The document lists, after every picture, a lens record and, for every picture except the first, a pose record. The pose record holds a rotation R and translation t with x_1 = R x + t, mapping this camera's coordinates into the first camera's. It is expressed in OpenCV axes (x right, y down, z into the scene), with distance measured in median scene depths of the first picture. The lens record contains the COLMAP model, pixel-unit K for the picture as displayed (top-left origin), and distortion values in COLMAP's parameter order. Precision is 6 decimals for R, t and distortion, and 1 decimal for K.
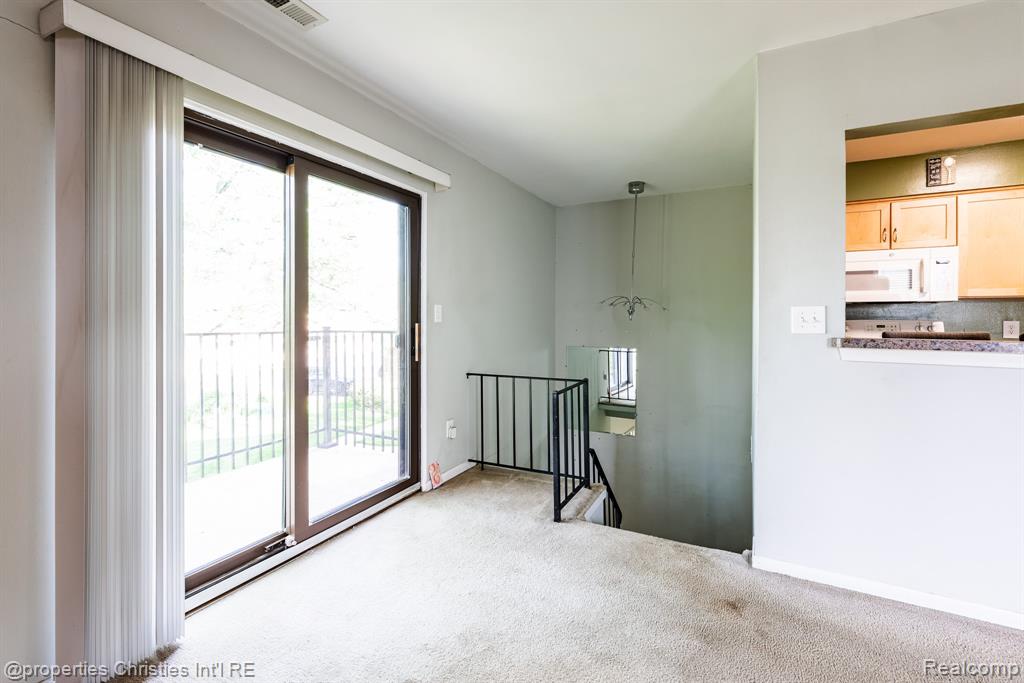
lens RADIAL K [[463.5, 0, 507.2], [0, 463.5, 318.0], [0, 0, 1]] dist [0.001794, 0.000477]
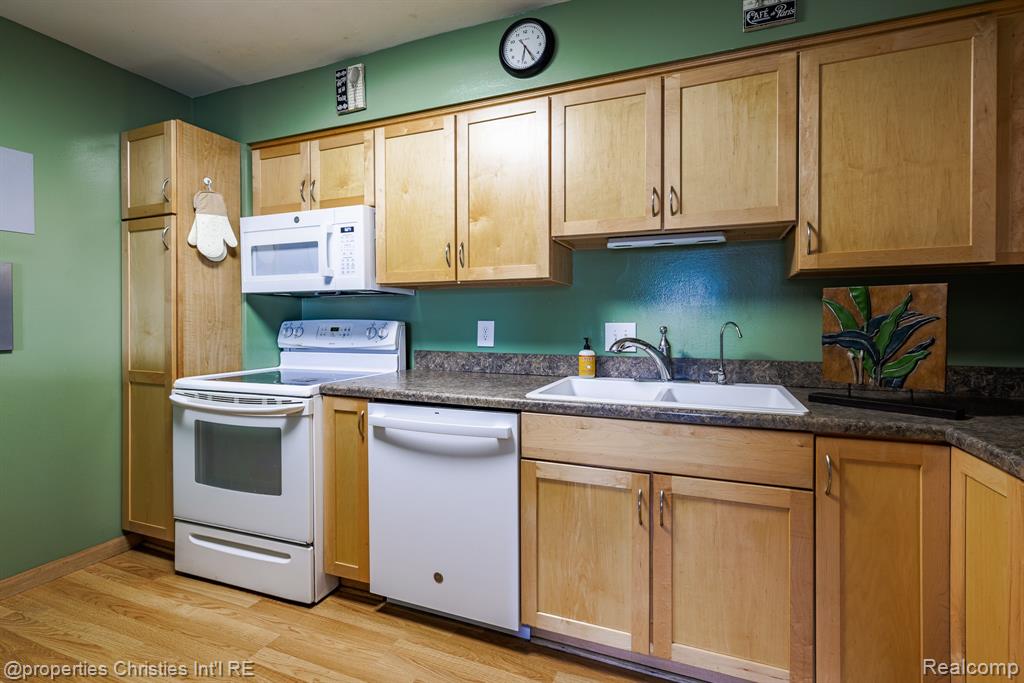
lens RADIAL K [[440.3, 0, 589.6], [0, 440.3, 328.8], [0, 0, 1]] dist [0.000189, -0.000125]
pose [[0.993432, -0.003339, 0.114371, 1.308912], [0.001542, 0.999874, 0.015795, 0.008326], [-0.114409, -0.015515, 0.993313, 0.381116]]
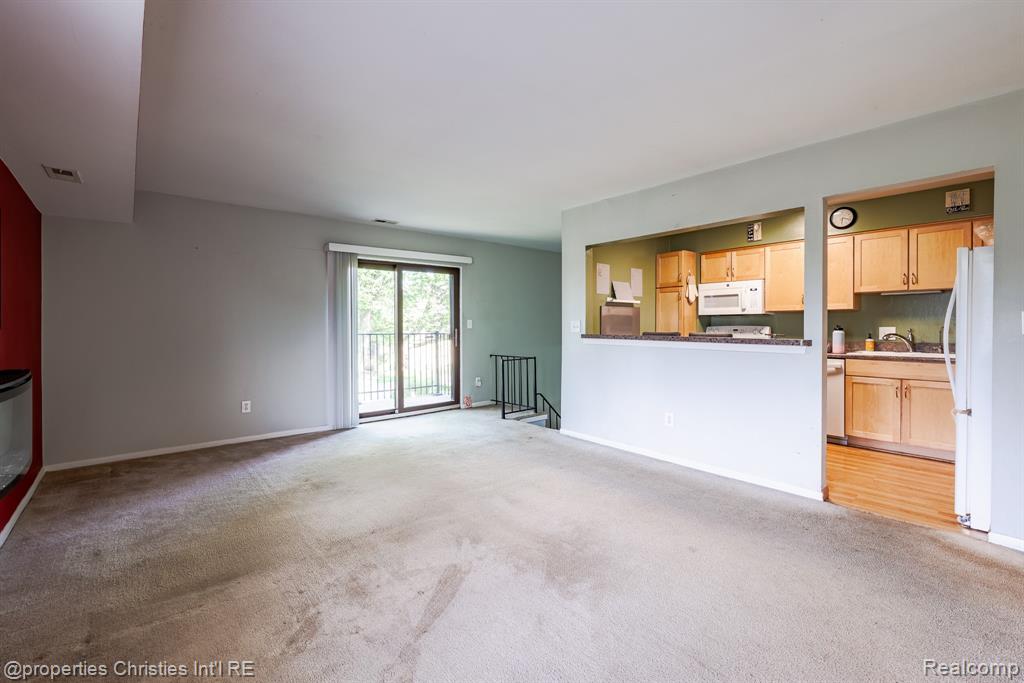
lens RADIAL K [[528.5, 0, 518.5], [0, 528.5, 330.8], [0, 0, 1]] dist [-0.004775, -0.001282]
pose [[0.916997, -0.000828, -0.398894, 1.002247], [0.005021, 0.999943, 0.009469, -0.000939], [0.398863, -0.010686, 0.916948, -1.076407]]
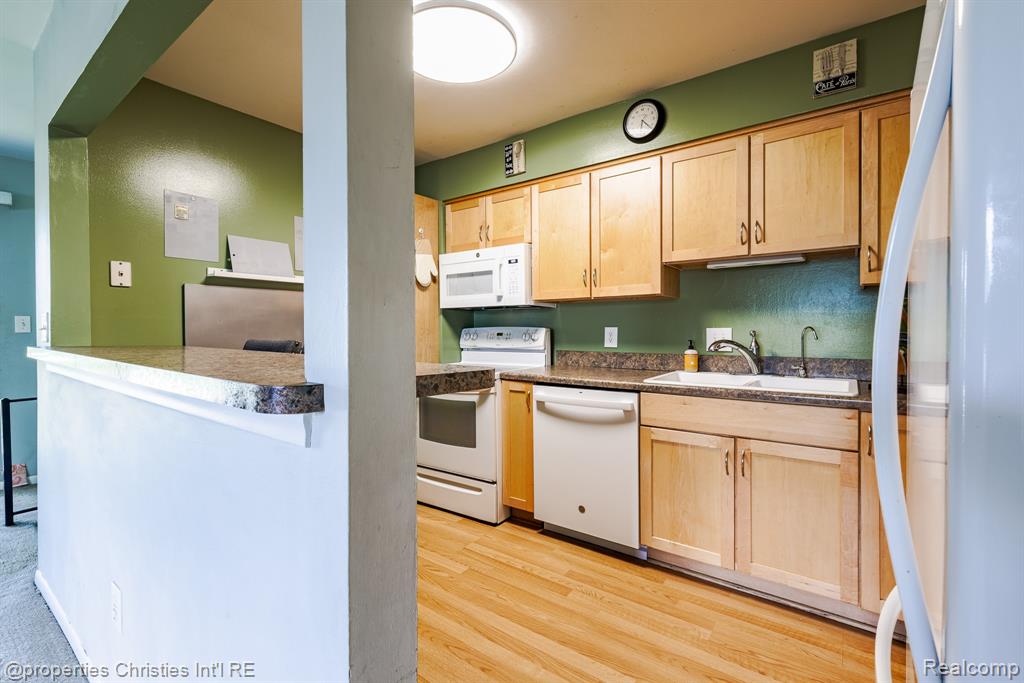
lens RADIAL K [[465.7, 0, 592.0], [0, 465.7, 336.3], [0, 0, 1]] dist [-0.001307, -0.001273]
pose [[0.991598, -0.004828, -0.129269, 1.308516], [0.006954, 0.999848, 0.016002, 0.009783], [0.129172, -0.016766, 0.991480, 0.146299]]
